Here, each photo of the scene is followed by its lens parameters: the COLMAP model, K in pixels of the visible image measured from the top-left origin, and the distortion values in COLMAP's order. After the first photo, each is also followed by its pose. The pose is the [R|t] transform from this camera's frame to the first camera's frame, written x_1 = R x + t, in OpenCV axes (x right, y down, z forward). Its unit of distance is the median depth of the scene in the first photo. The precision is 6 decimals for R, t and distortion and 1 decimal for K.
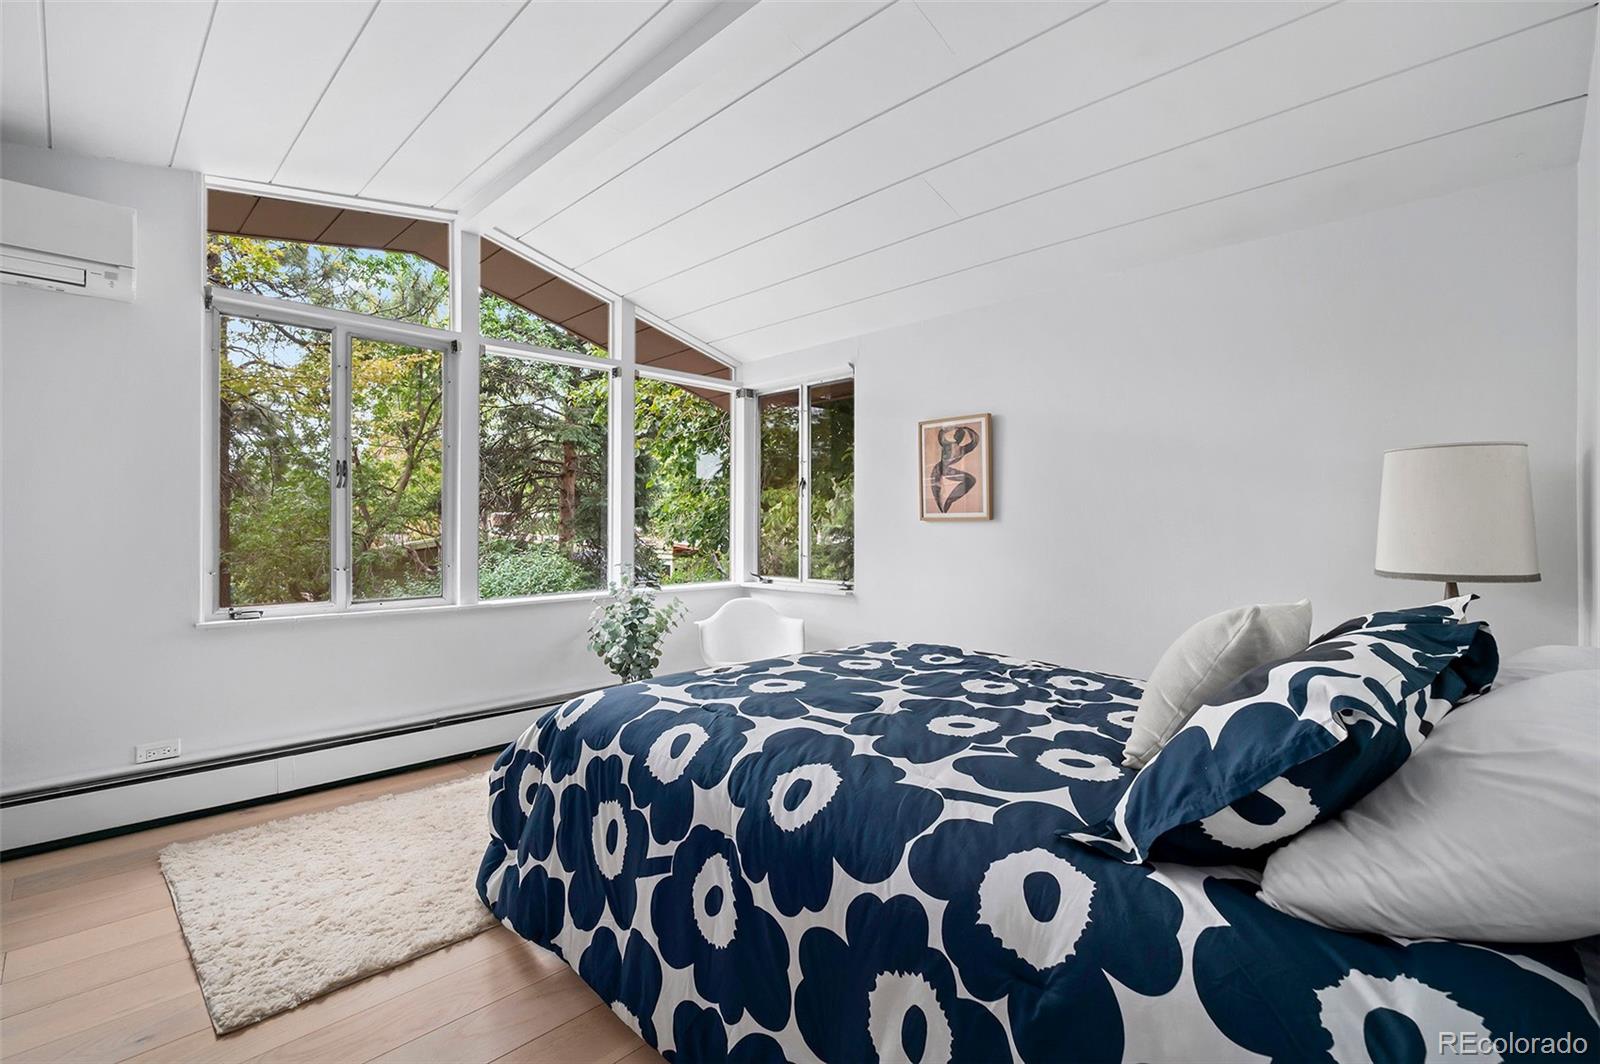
lens RADIAL K [[729.6, 0, 790.3], [0, 729.6, 527.1], [0, 0, 1]] dist [0.000934, 0.000130]
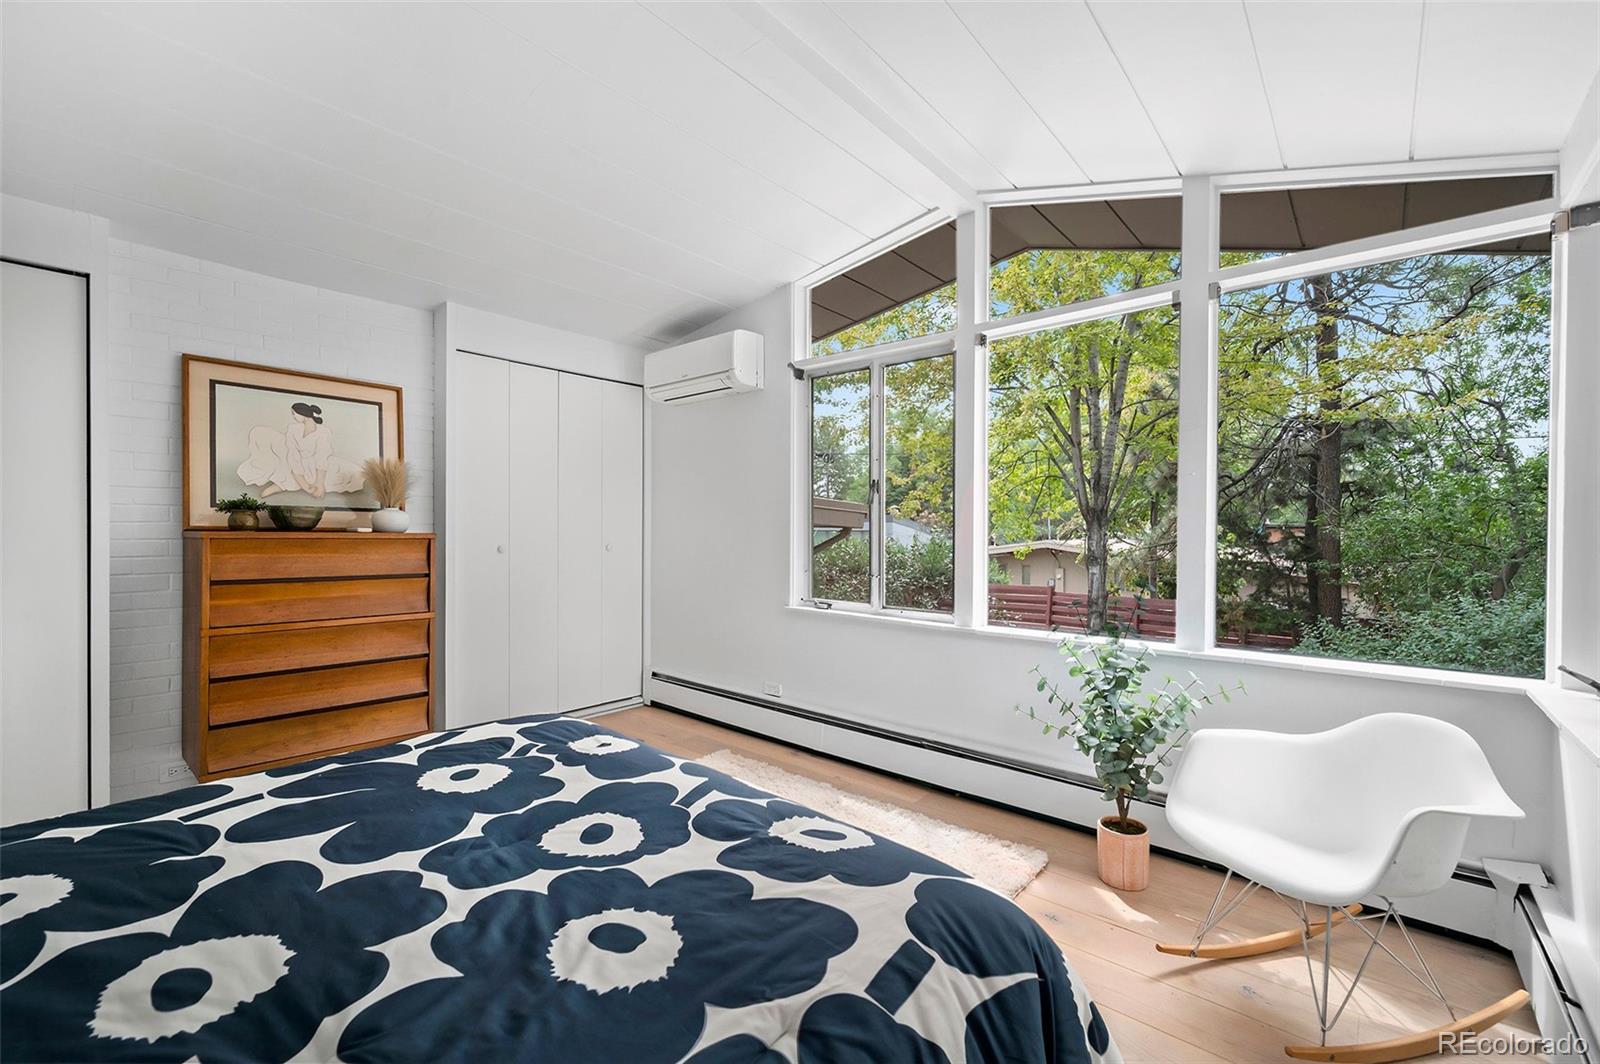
lens RADIAL K [[656.0, 0, 790.0], [0, 656.0, 537.6], [0, 0, 1]] dist [-0.004237, -0.000168]
pose [[0.055845, 0.009863, -0.998391, 0.356166], [-0.000142, 0.999951, 0.009870, -0.013266], [0.998439, -0.000409, 0.055844, 0.724757]]
